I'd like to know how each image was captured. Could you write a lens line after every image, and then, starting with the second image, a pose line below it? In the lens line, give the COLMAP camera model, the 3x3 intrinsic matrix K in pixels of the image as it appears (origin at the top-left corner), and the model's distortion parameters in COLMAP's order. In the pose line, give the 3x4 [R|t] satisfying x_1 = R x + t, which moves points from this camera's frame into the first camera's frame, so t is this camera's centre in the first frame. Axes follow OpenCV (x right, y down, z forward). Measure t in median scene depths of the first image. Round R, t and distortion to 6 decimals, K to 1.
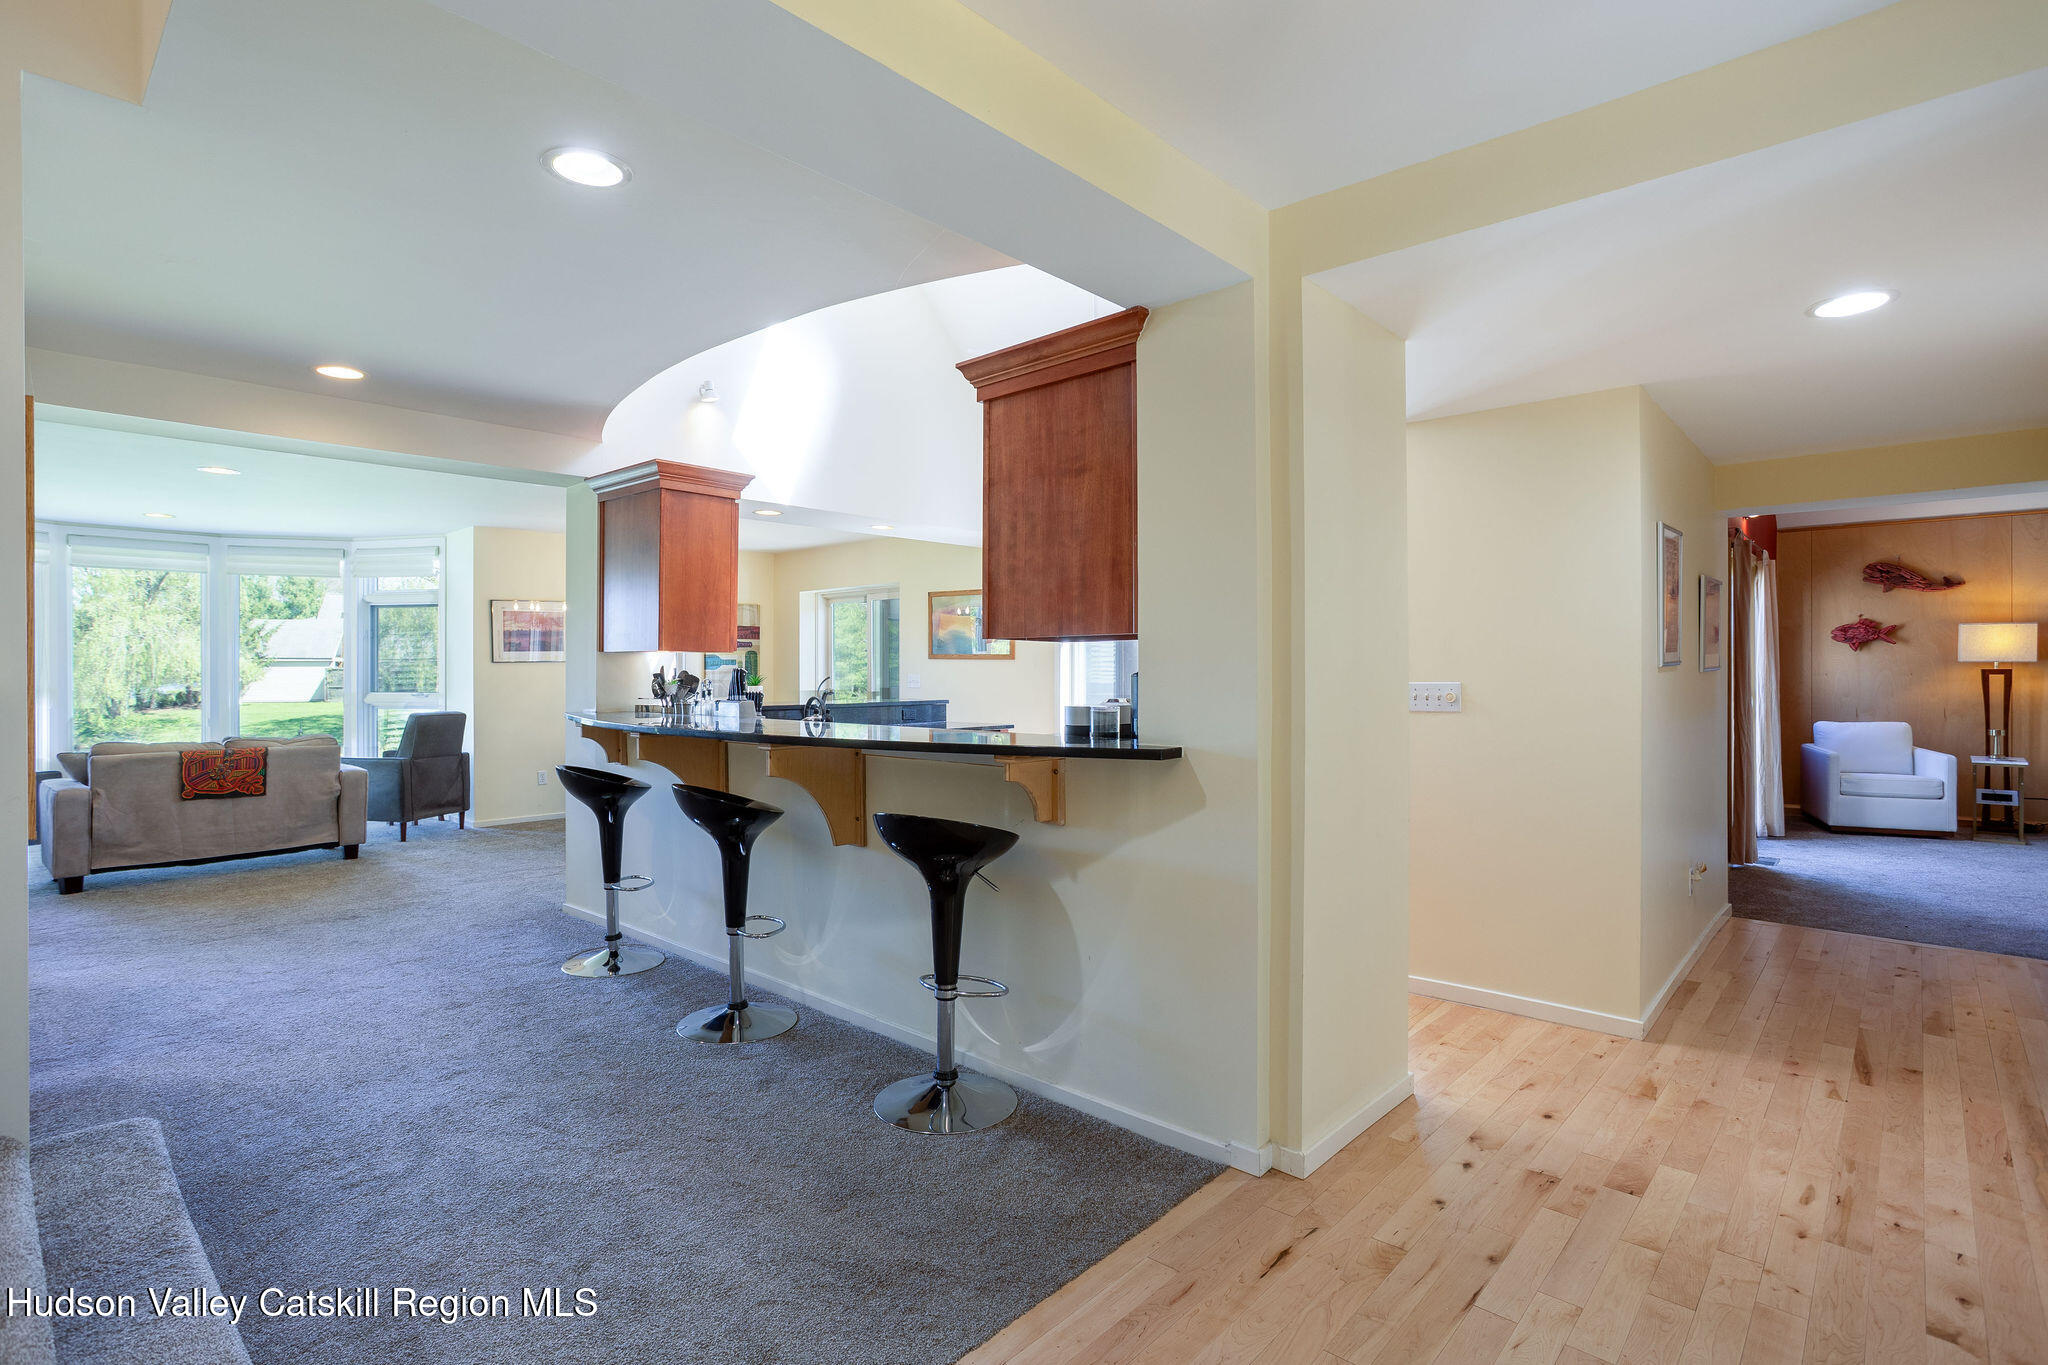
lens RADIAL K [[1049.2, 0, 1036.0], [0, 1049.2, 673.2], [0, 0, 1]] dist [-0.011638, 0.000837]
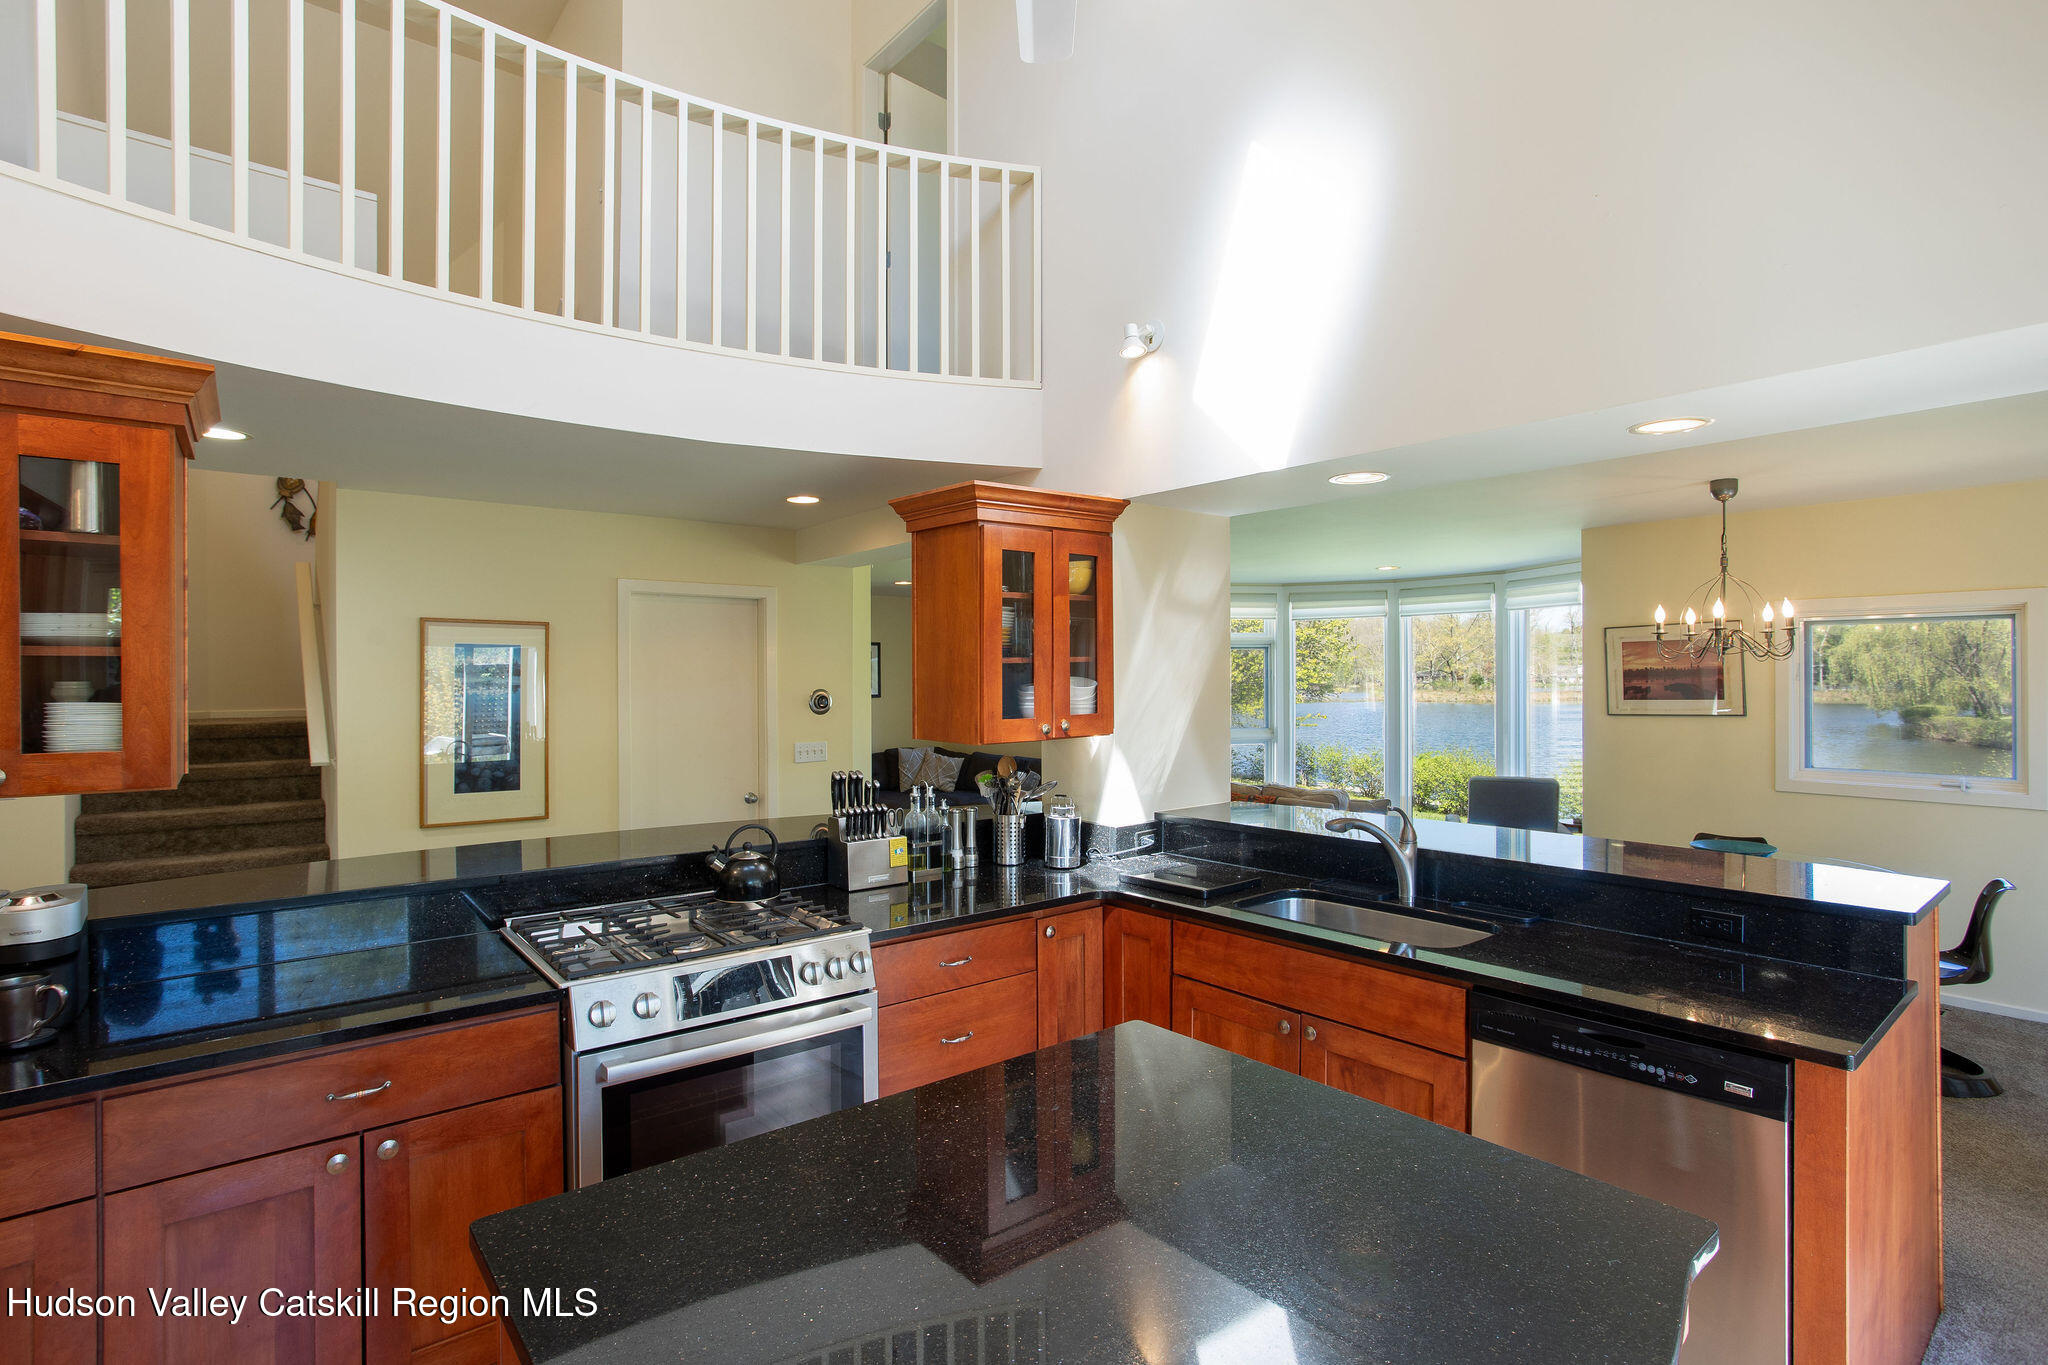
lens RADIAL K [[1049.2, 0, 1036.0], [0, 1049.2, 673.2], [0, 0, 1]] dist [-0.011638, 0.000837]
pose [[-0.144030, 0.004064, -0.989565, 0.200868], [0.005610, 0.999979, 0.003291, -0.035960], [0.989557, -0.005078, -0.144050, 0.591193]]
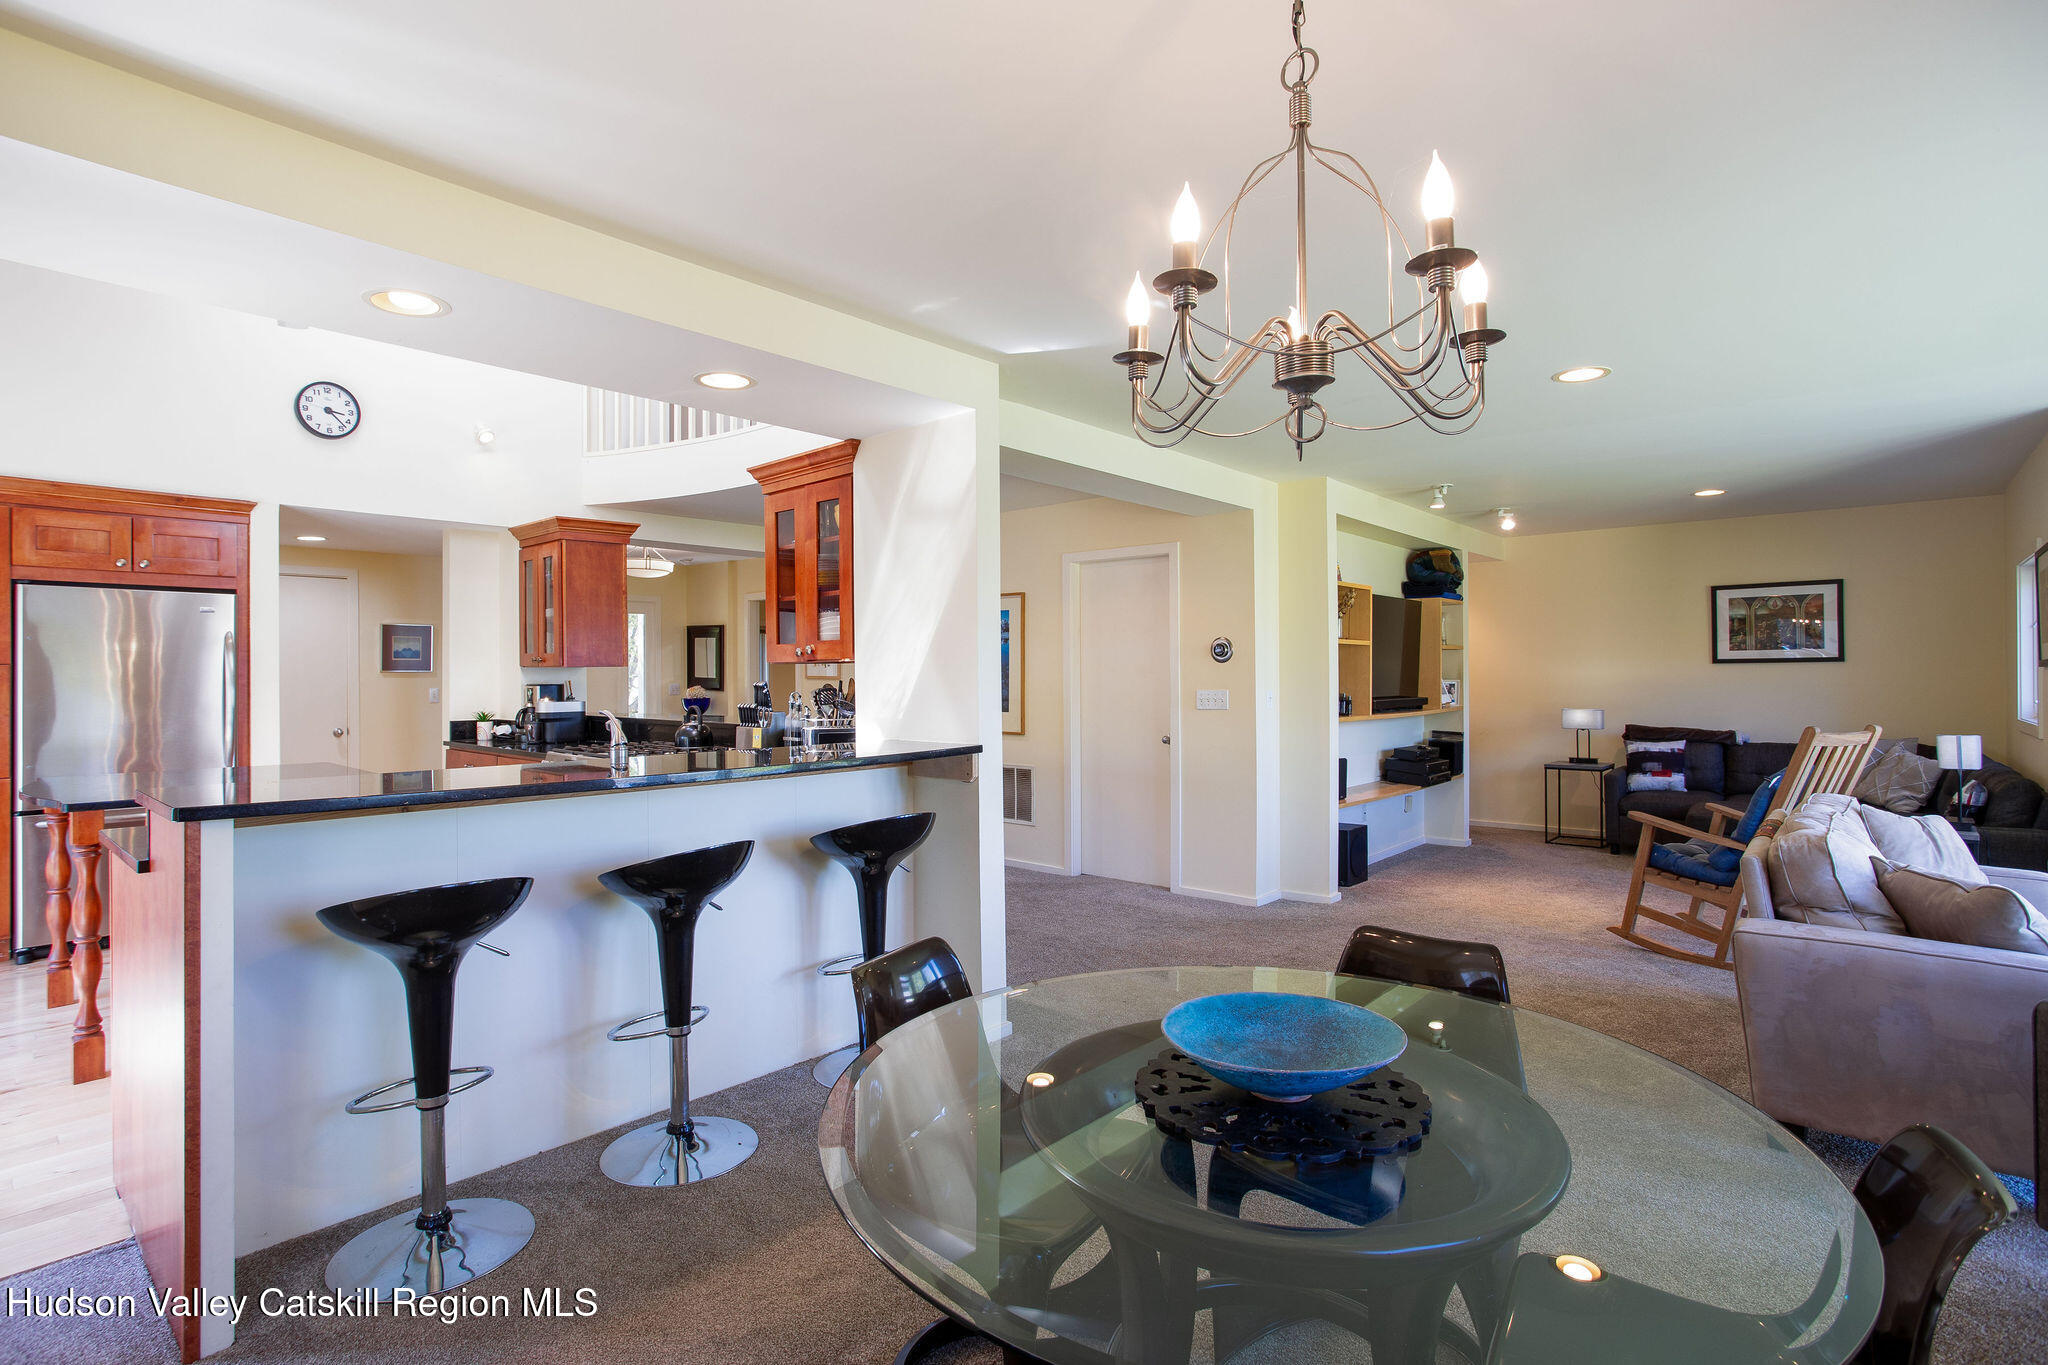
lens RADIAL K [[1072.4, 0, 1024.0], [0, 1072.4, 682.5], [0, 0, 1]] dist [-0.001460, -0.000379]
pose [[-0.998895, 0.007117, -0.046450, -0.245497], [0.006697, 0.999935, 0.009192, -0.005201], [0.046513, 0.008871, -0.998878, 1.005916]]
